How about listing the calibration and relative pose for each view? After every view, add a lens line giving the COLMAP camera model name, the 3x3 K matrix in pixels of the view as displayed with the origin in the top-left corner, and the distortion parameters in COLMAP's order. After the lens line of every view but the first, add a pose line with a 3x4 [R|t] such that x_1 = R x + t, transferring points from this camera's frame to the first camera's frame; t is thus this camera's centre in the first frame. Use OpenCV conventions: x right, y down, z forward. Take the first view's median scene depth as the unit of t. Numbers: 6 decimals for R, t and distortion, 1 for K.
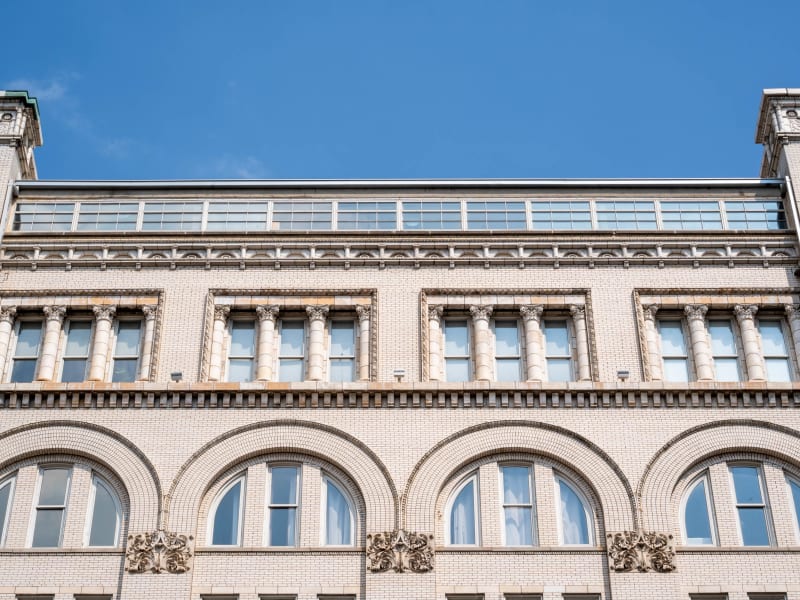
lens RADIAL K [[1896.4, 0, 398.3], [0, 1896.4, 299.5], [0, 0, 1]] dist [0.031862, 0.000000]
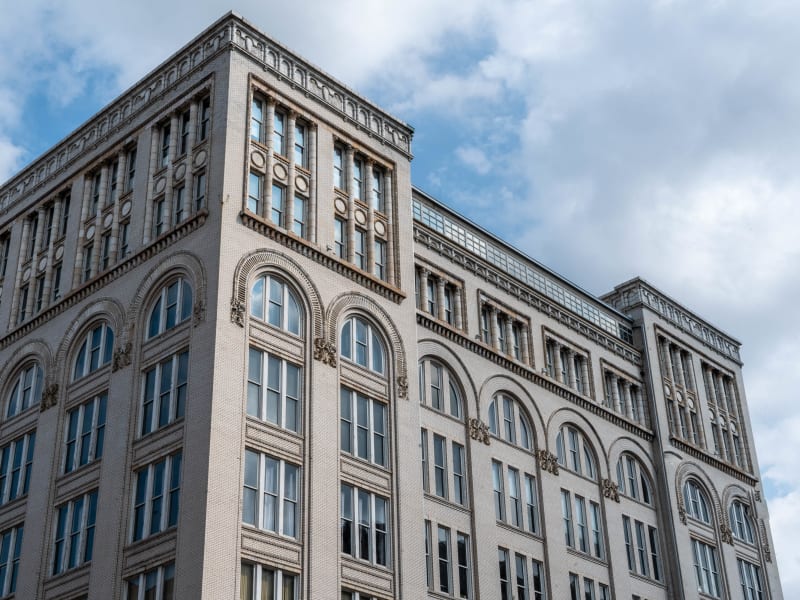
lens RADIAL K [[1292.0, 0, 405.4], [0, 1292.0, 292.6], [0, 0, 1]] dist [0.022218, 0.000000]
pose [[0.666870, 0.354127, 0.655651, -1.059003], [-0.487138, 0.872996, 0.023956, 0.003450], [-0.563898, -0.335368, 0.754684, 0.008838]]
